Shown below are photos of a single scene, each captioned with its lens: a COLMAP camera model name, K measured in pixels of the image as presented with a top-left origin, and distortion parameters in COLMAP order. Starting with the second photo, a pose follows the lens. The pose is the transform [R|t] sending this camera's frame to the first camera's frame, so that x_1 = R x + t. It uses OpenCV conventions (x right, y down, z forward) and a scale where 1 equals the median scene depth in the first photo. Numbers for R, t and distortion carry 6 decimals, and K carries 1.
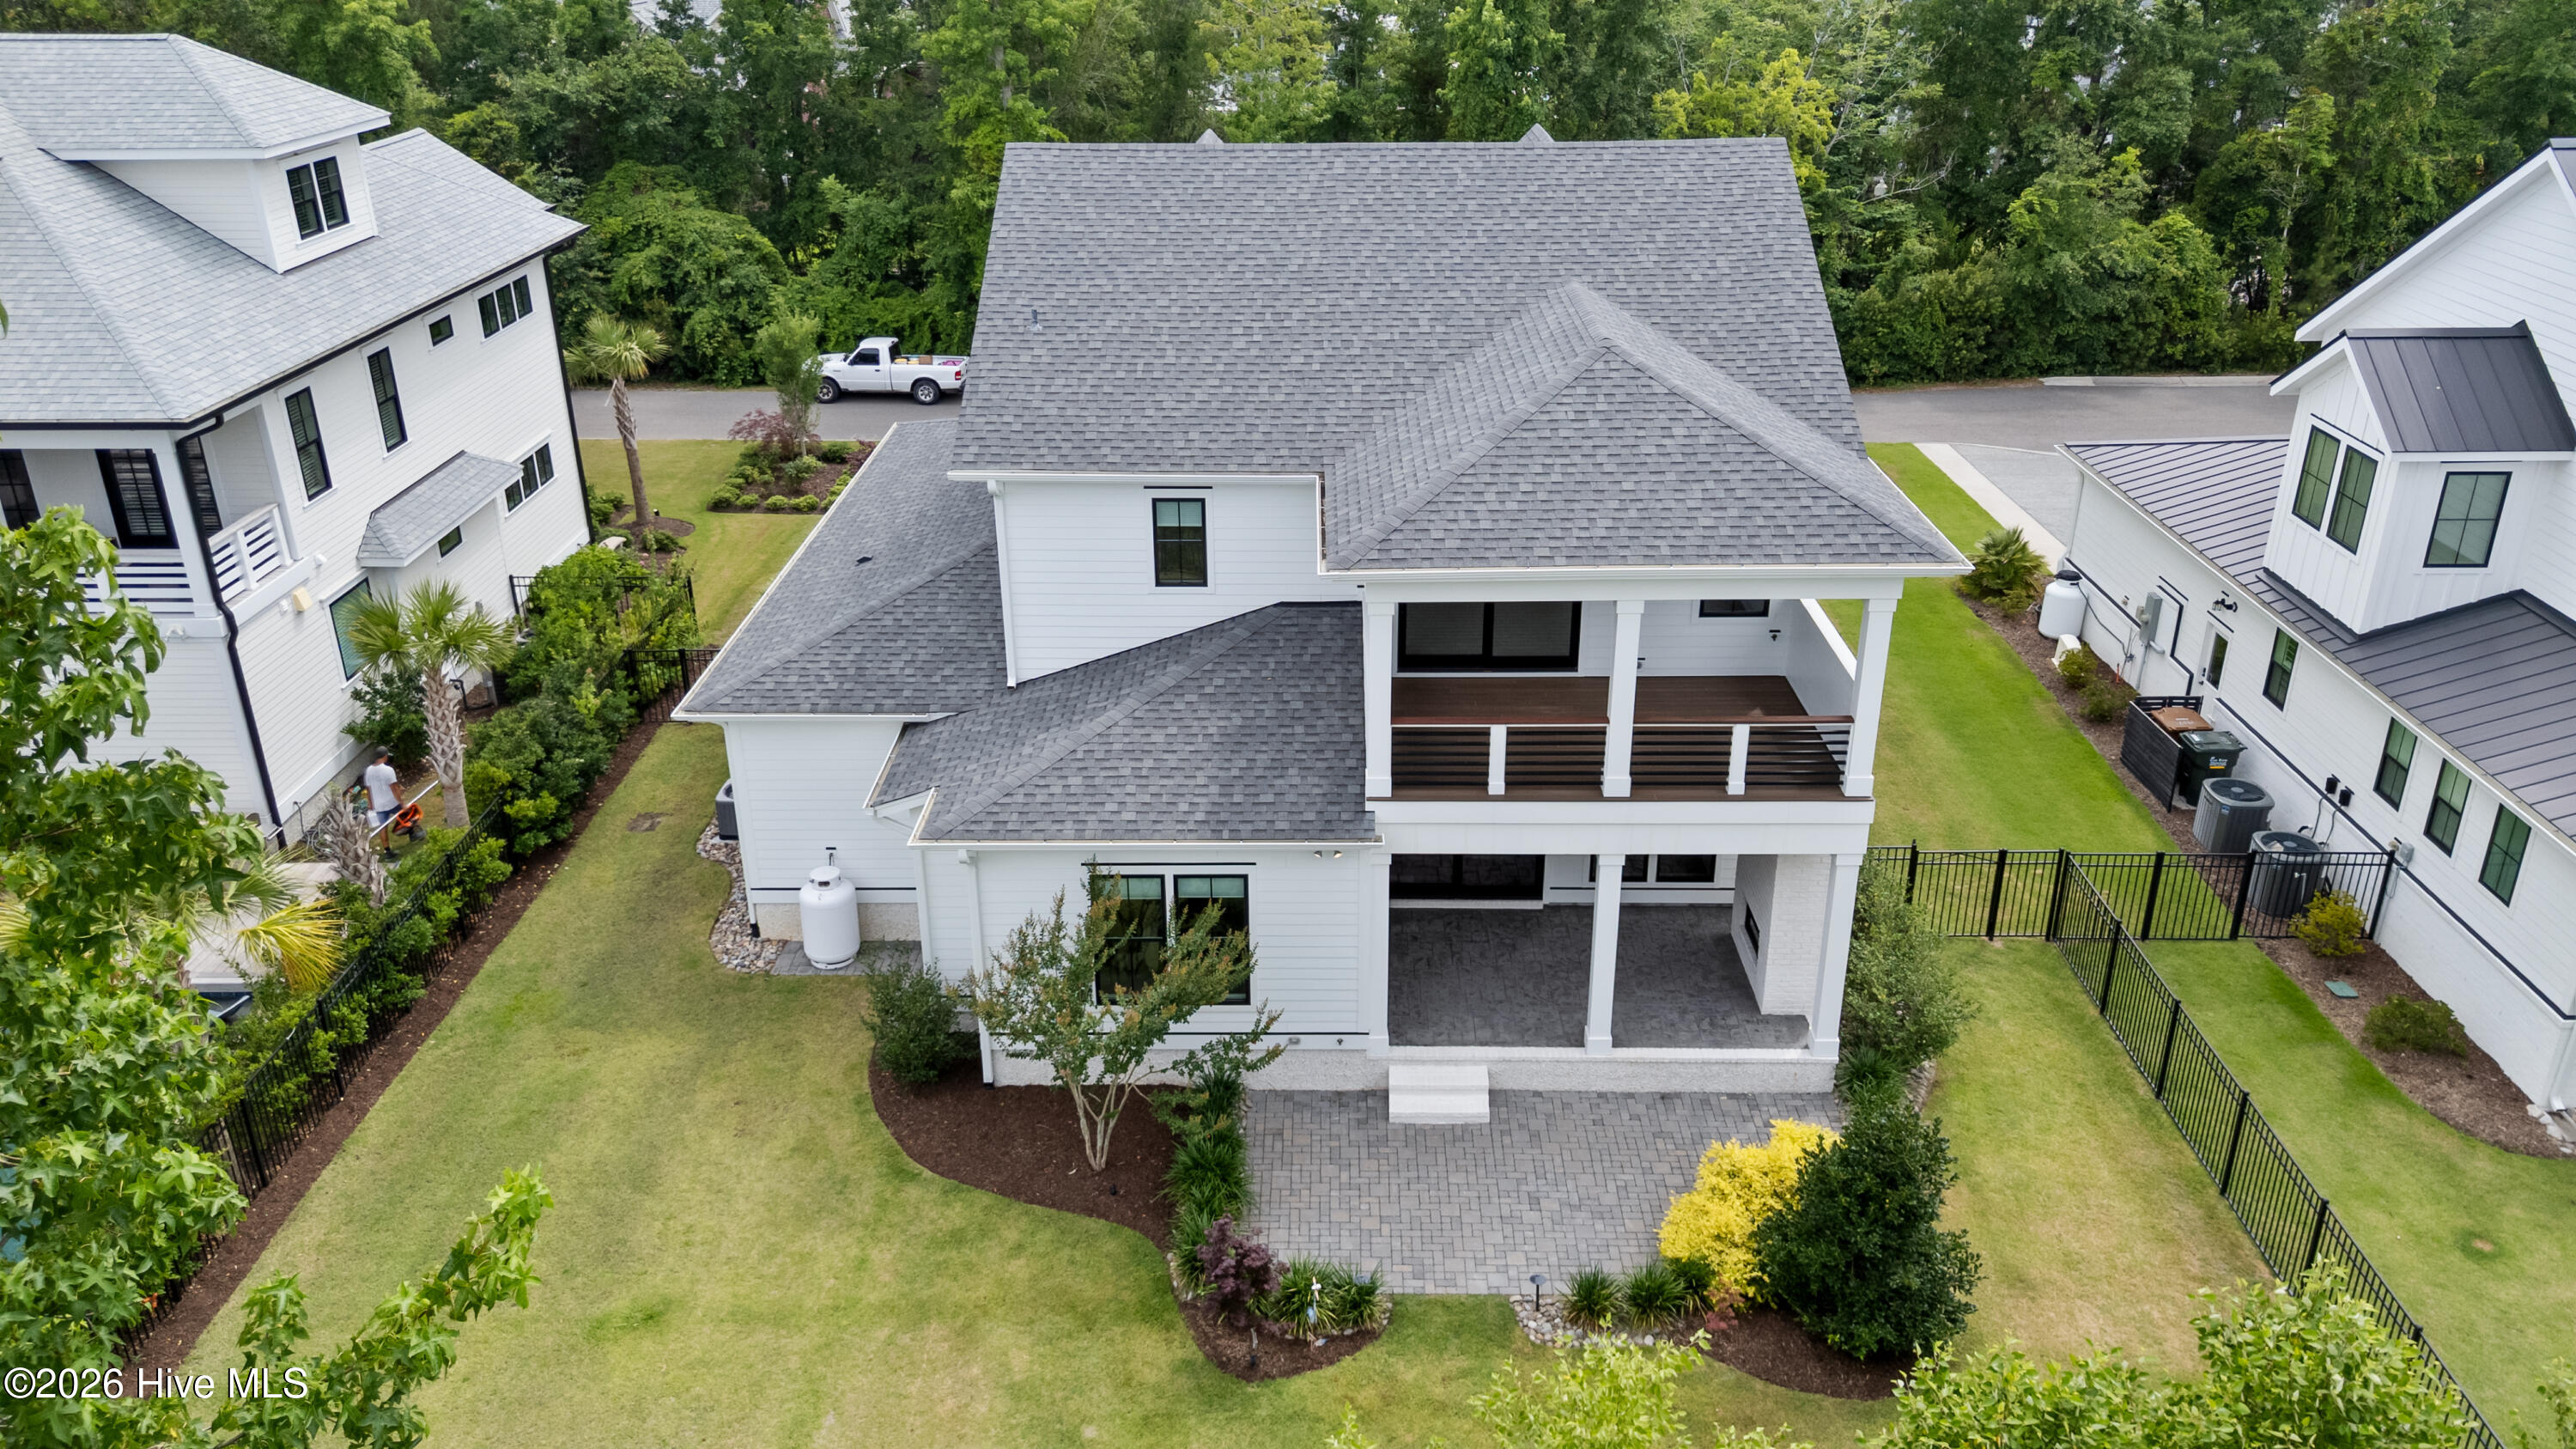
lens RADIAL K [[1906.7, 0, 1292.5], [0, 1906.7, 718.2], [0, 0, 1]] dist [0.061127, -0.051108]
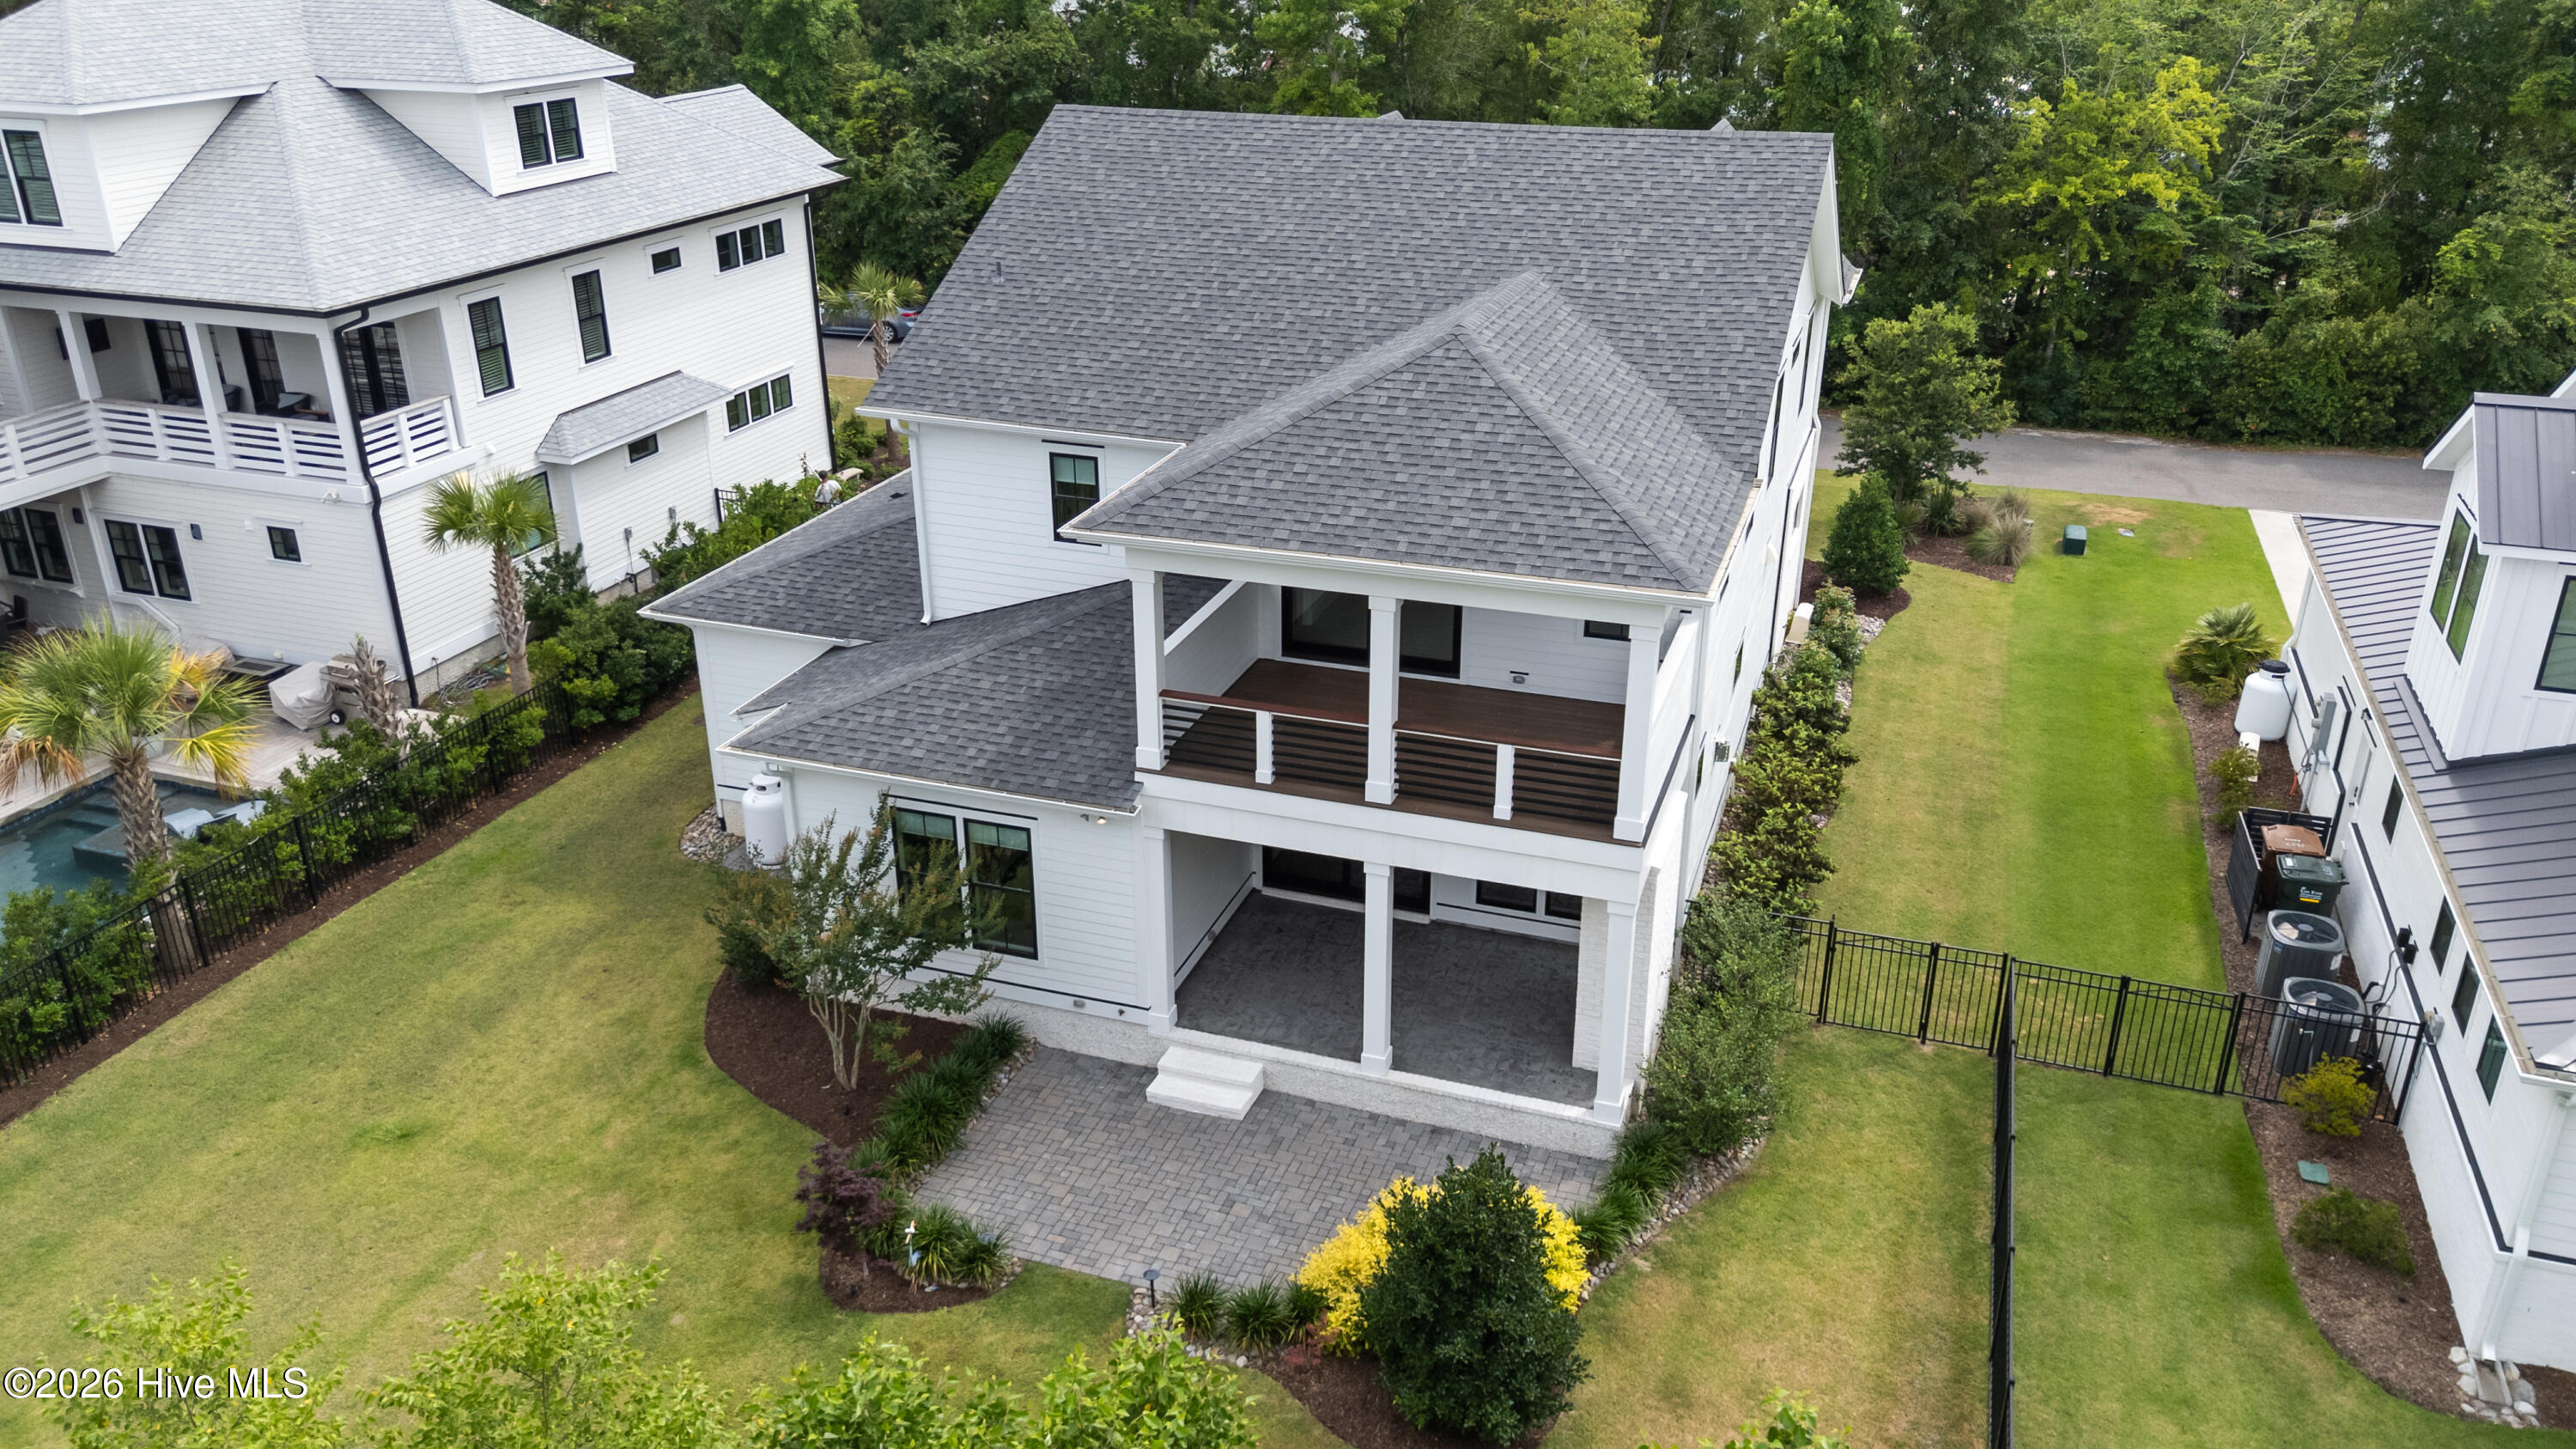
lens RADIAL K [[1906.7, 0, 1292.5], [0, 1906.7, 718.2], [0, 0, 1]] dist [0.061127, -0.051108]
pose [[0.948412, 0.133266, -0.287671, 0.327719], [-0.134170, 0.990818, 0.016666, -0.009055], [0.287250, 0.022791, 0.957584, 0.064144]]
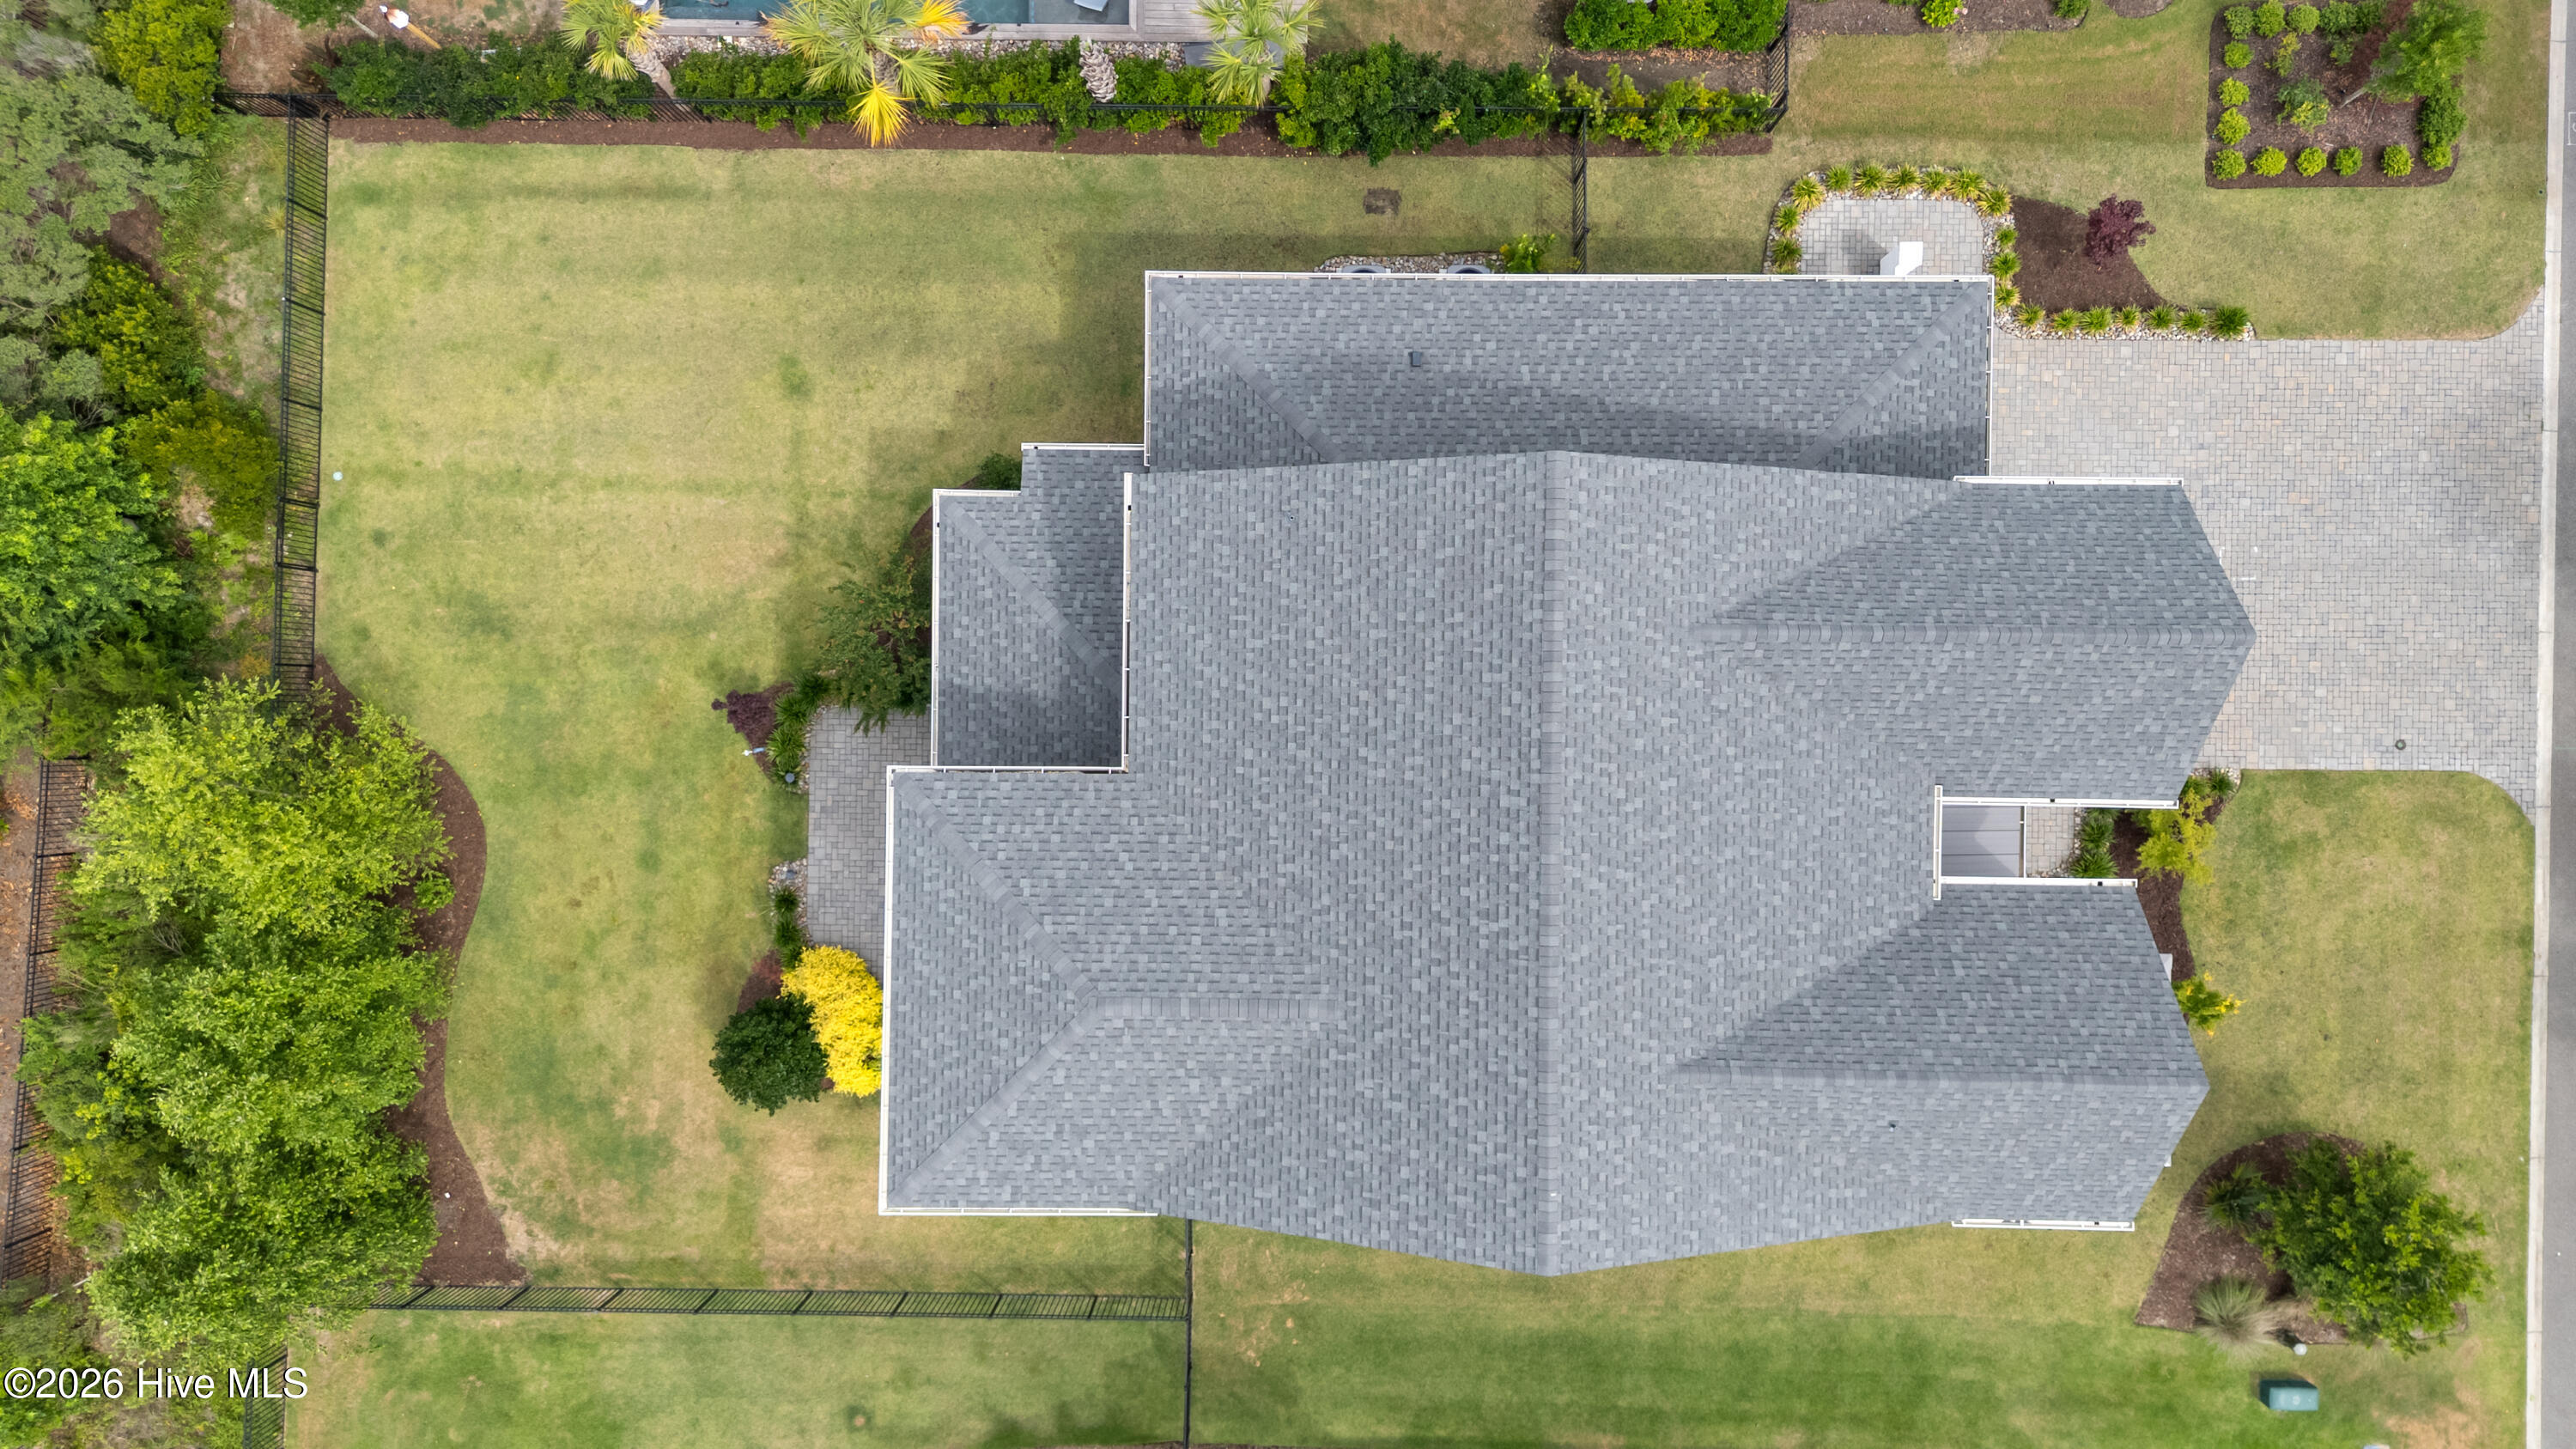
lens RADIAL K [[1906.7, 0, 1292.5], [0, 1906.7, 718.2], [0, 0, 1]] dist [0.061127, -0.051108]
pose [[-0.001032, 0.999962, 0.008640, -0.027021], [-0.395857, -0.008343, 0.918274, -1.174370], [0.918312, -0.002472, 0.395851, 0.538457]]
